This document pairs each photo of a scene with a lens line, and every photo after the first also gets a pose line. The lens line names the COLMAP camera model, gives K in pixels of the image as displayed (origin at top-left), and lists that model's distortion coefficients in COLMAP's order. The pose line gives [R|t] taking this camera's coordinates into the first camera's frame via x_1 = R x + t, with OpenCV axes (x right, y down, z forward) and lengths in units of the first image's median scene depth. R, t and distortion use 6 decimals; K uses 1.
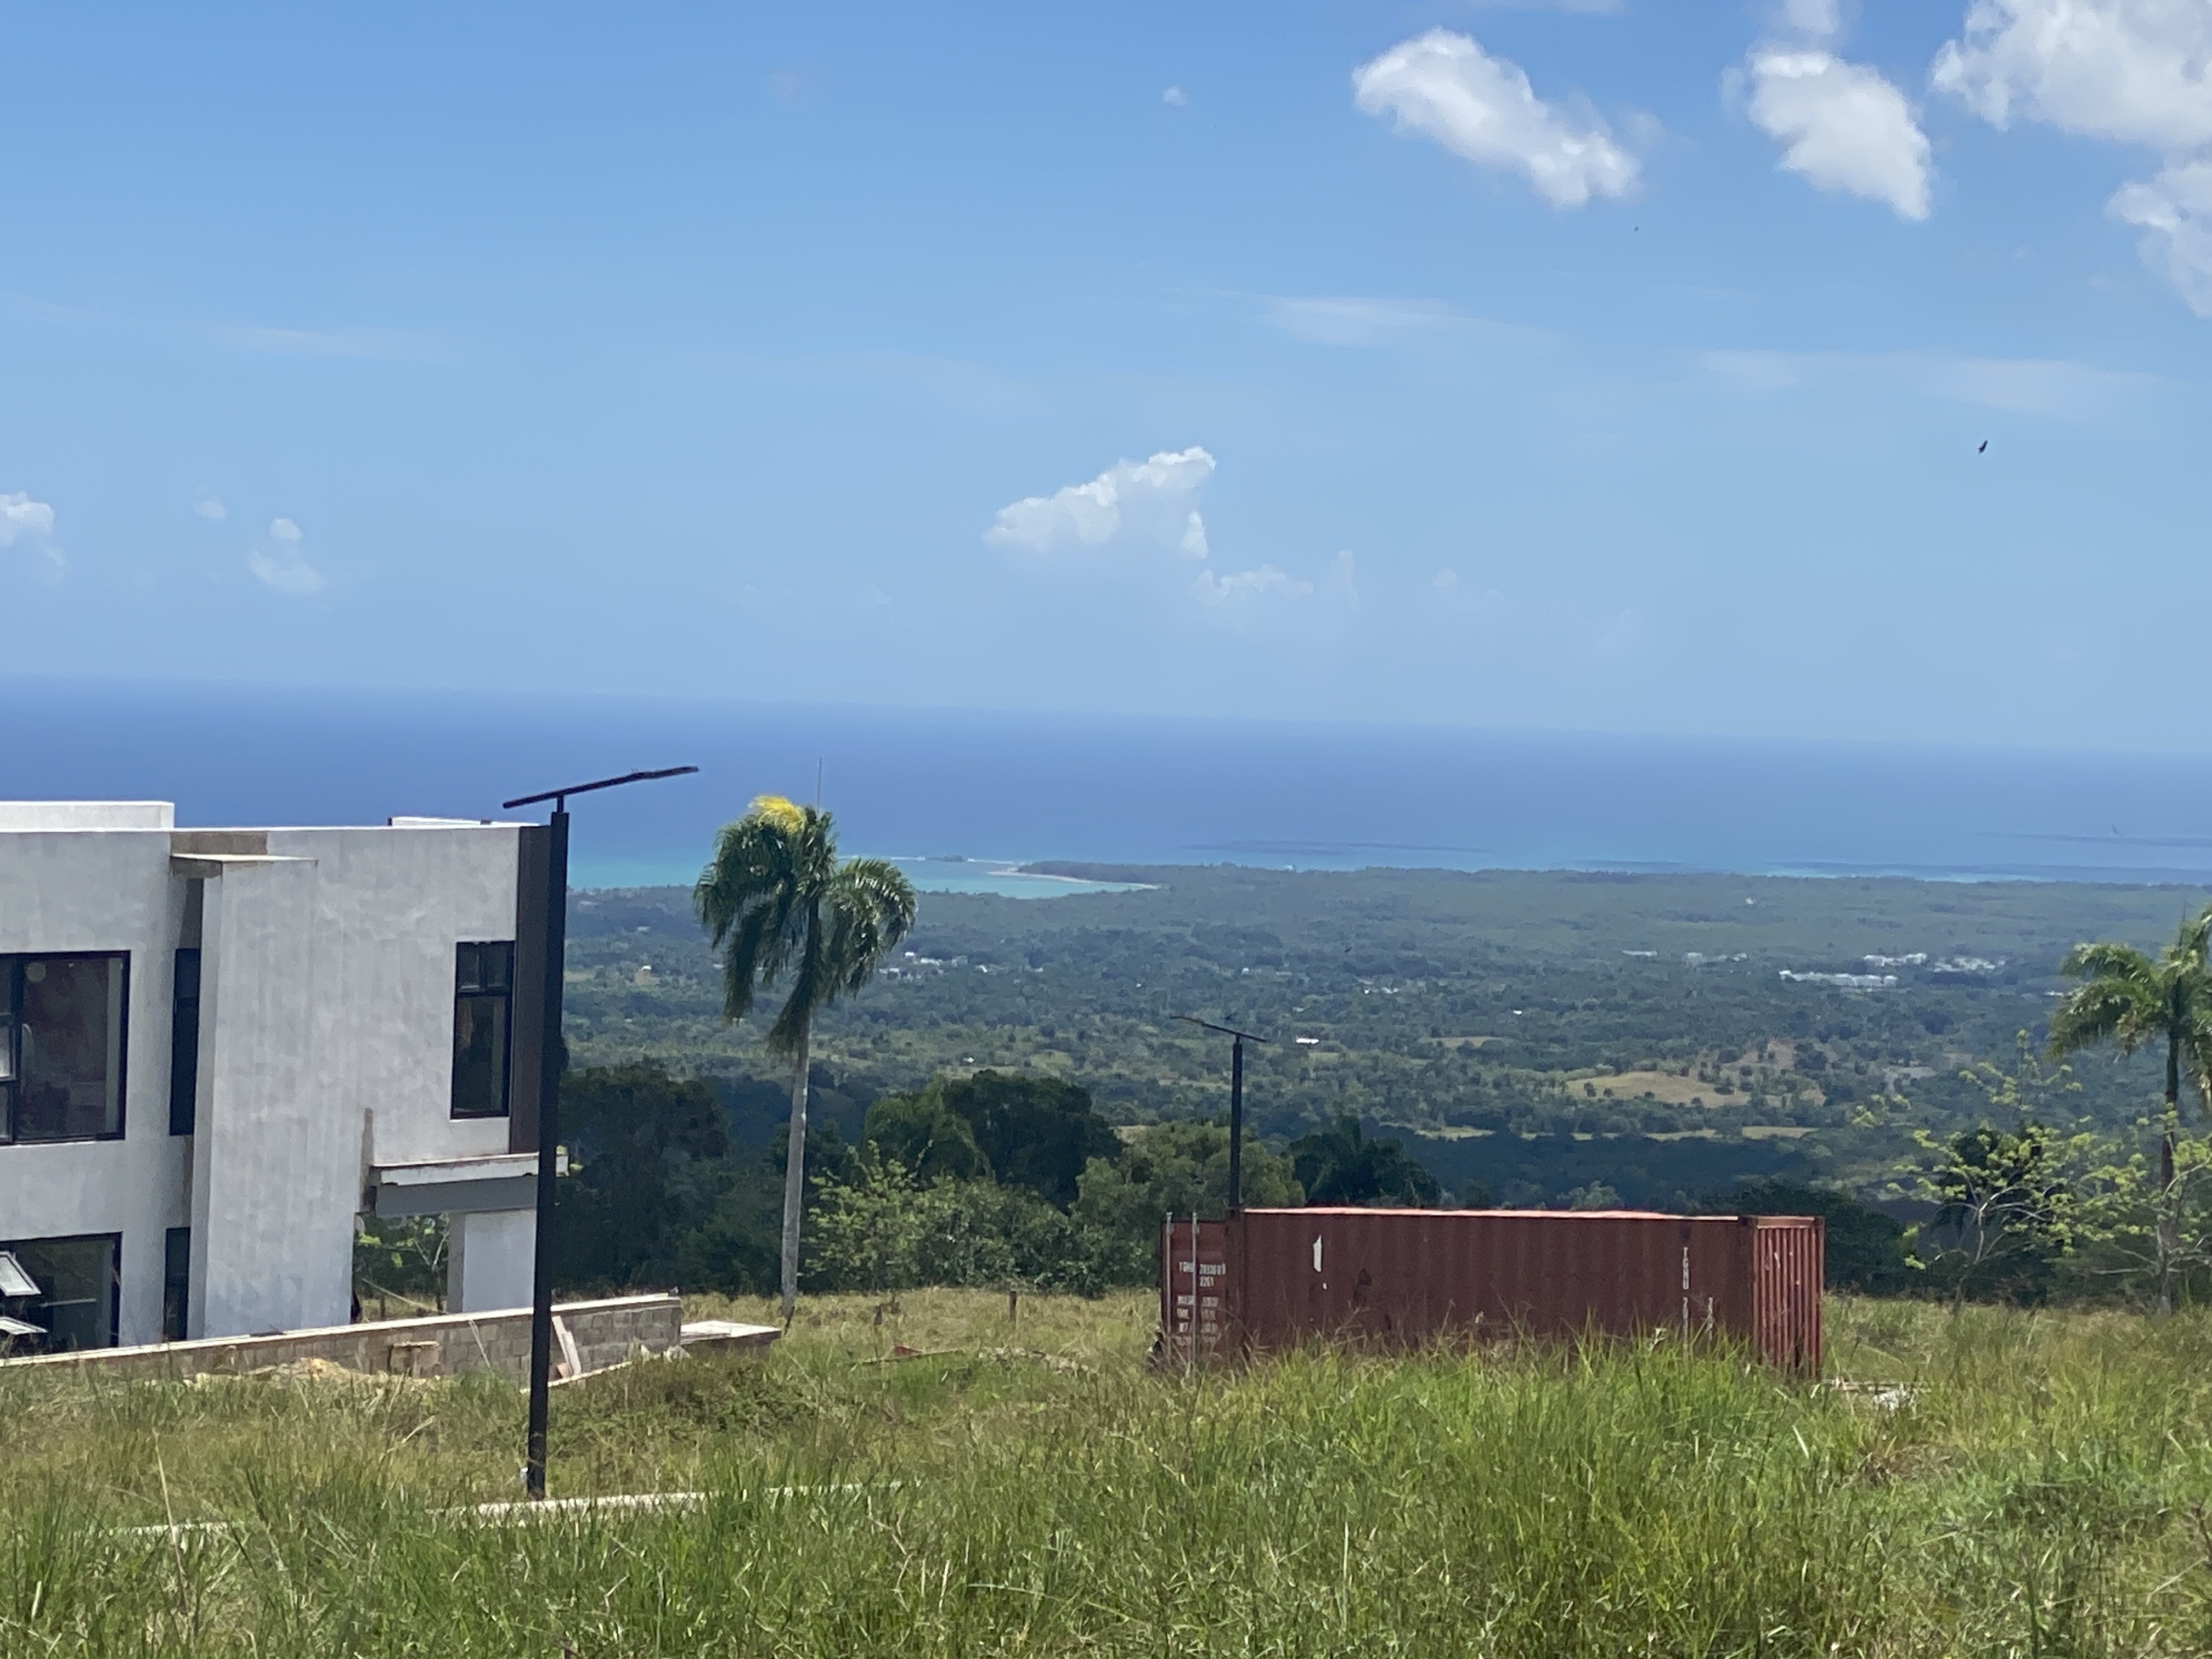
lens RADIAL K [[6609.6, 0, 1100.0], [0, 6609.6, 916.7], [0, 0, 1]] dist [0.052379, 0.000000]
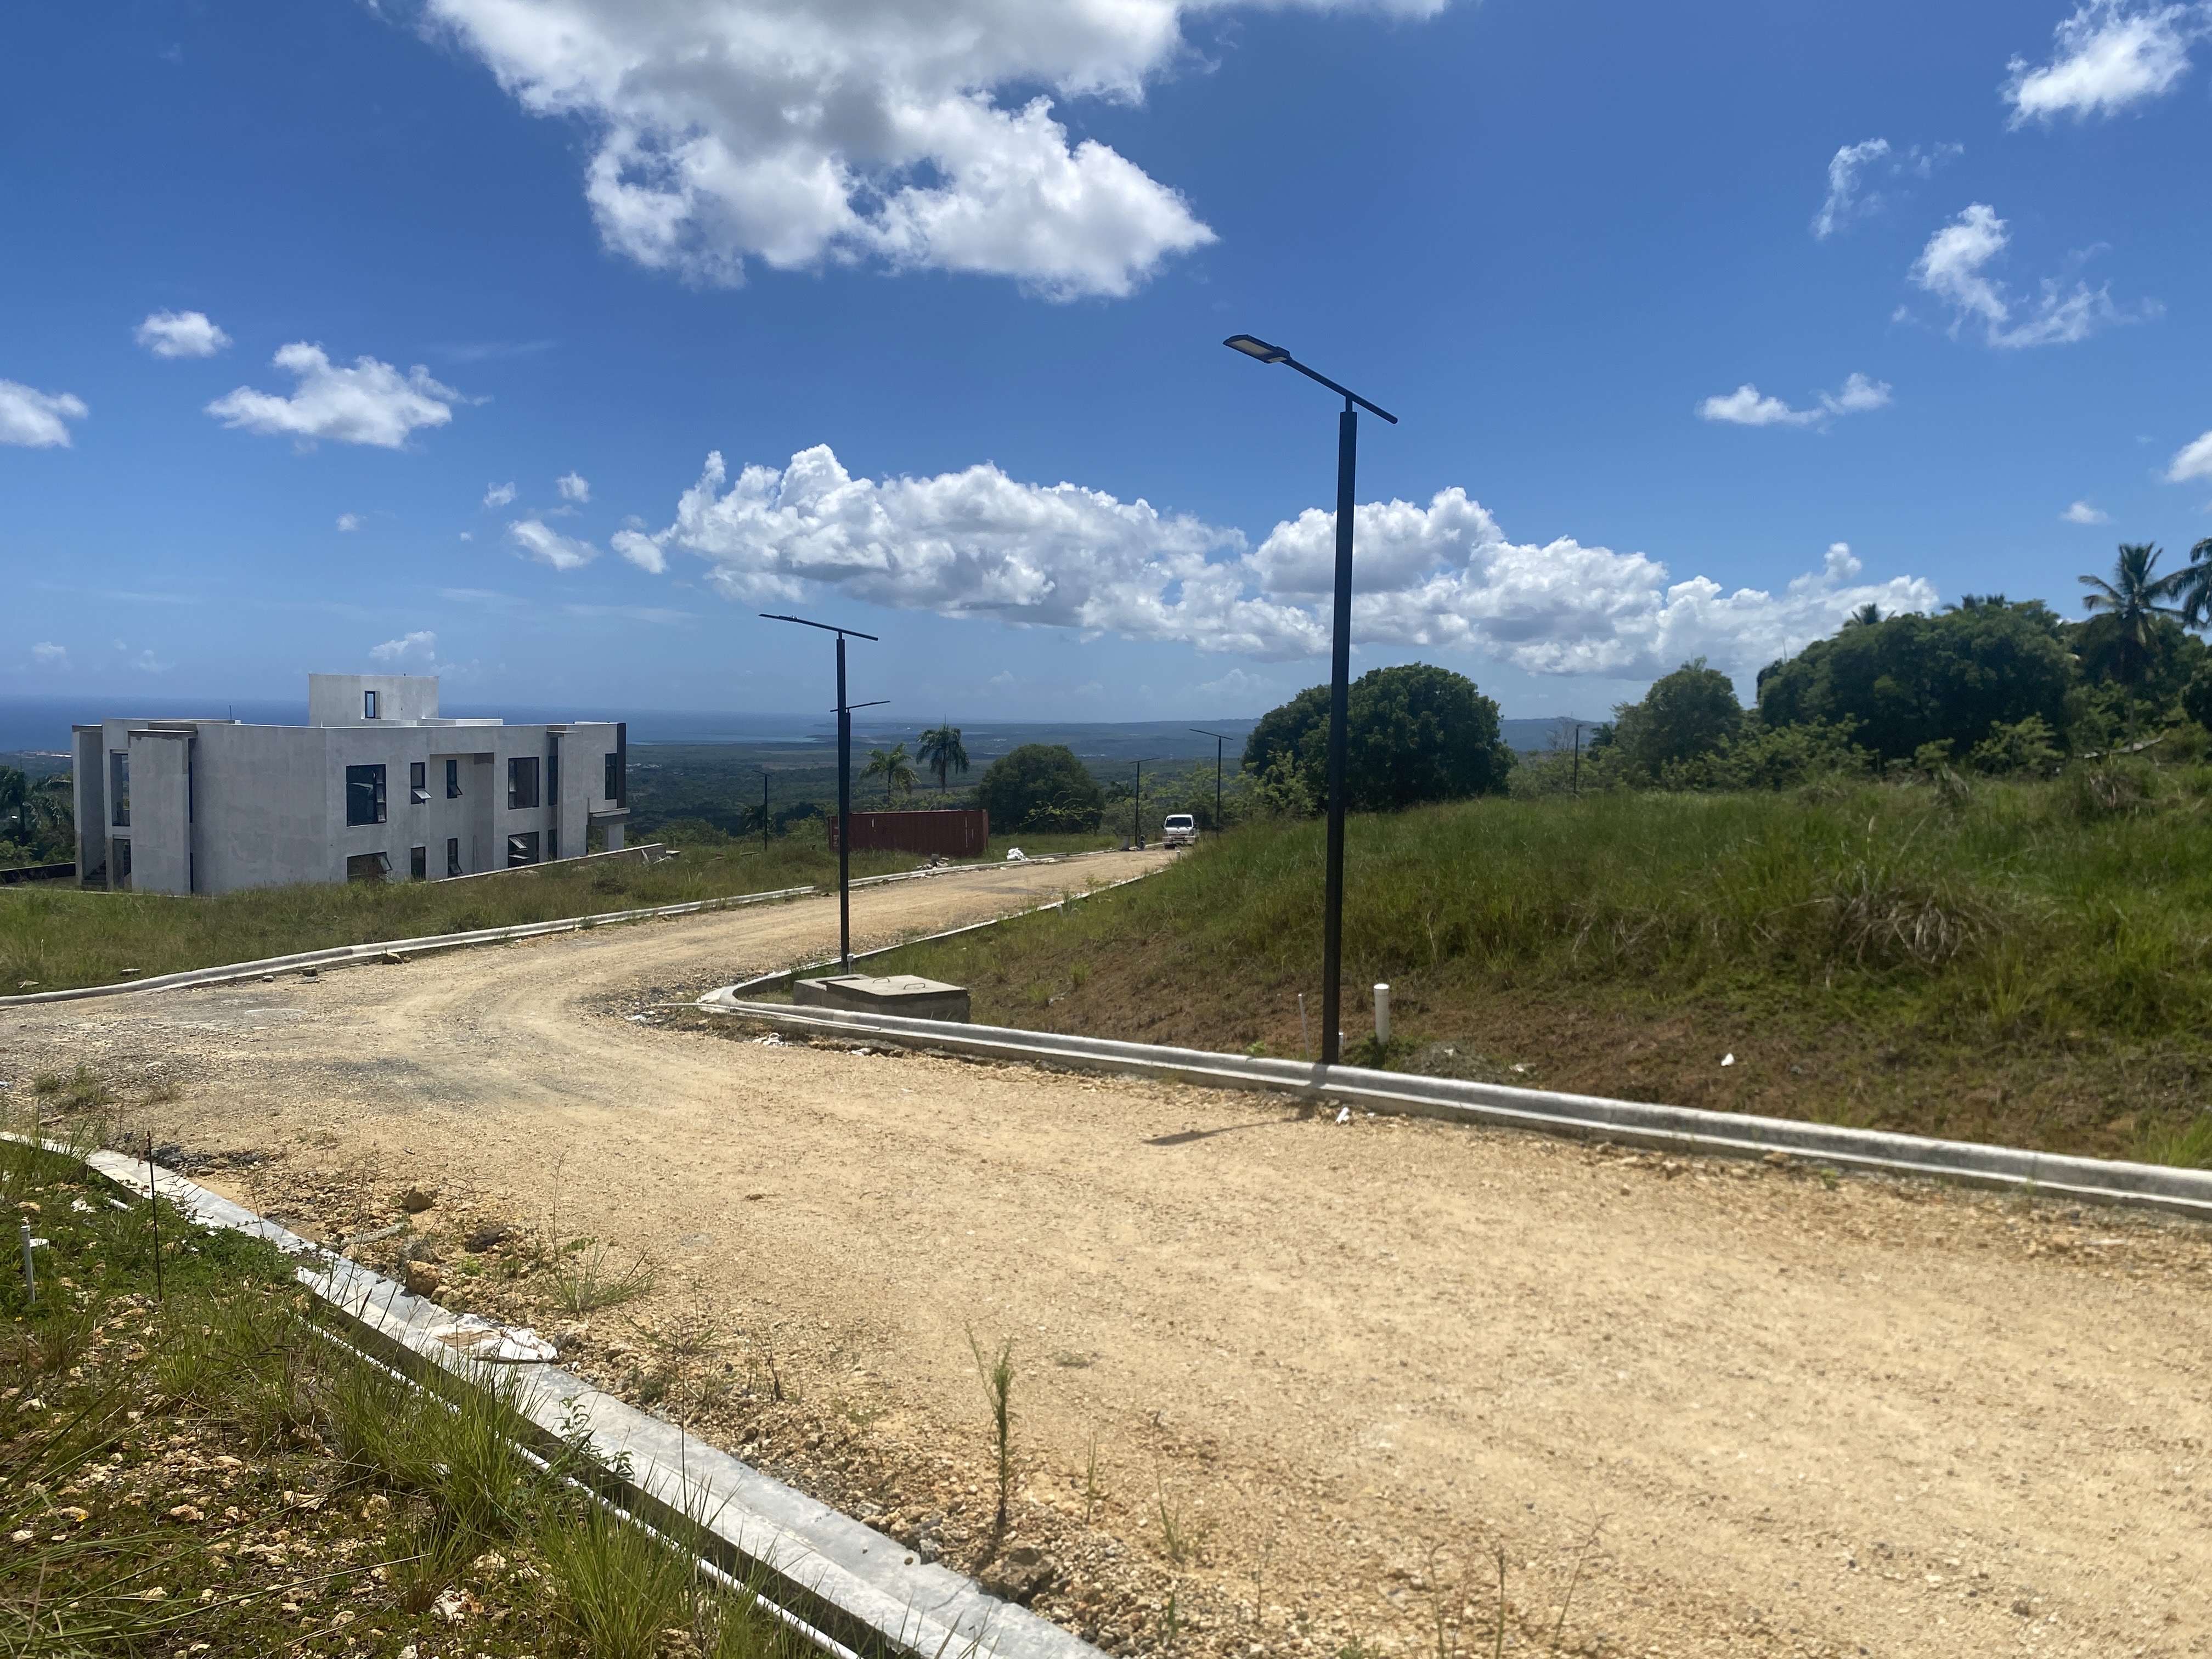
lens RADIAL K [[1661.9, 0, 1105.8], [0, 1661.9, 849.6], [0, 0, 1]] dist [0.002771, 0.002819]
pose [[0.916611, -0.048125, 0.396872, -0.212644], [0.024721, 0.997651, 0.063882, 0.004961], [-0.399014, -0.048744, 0.915648, 0.001495]]
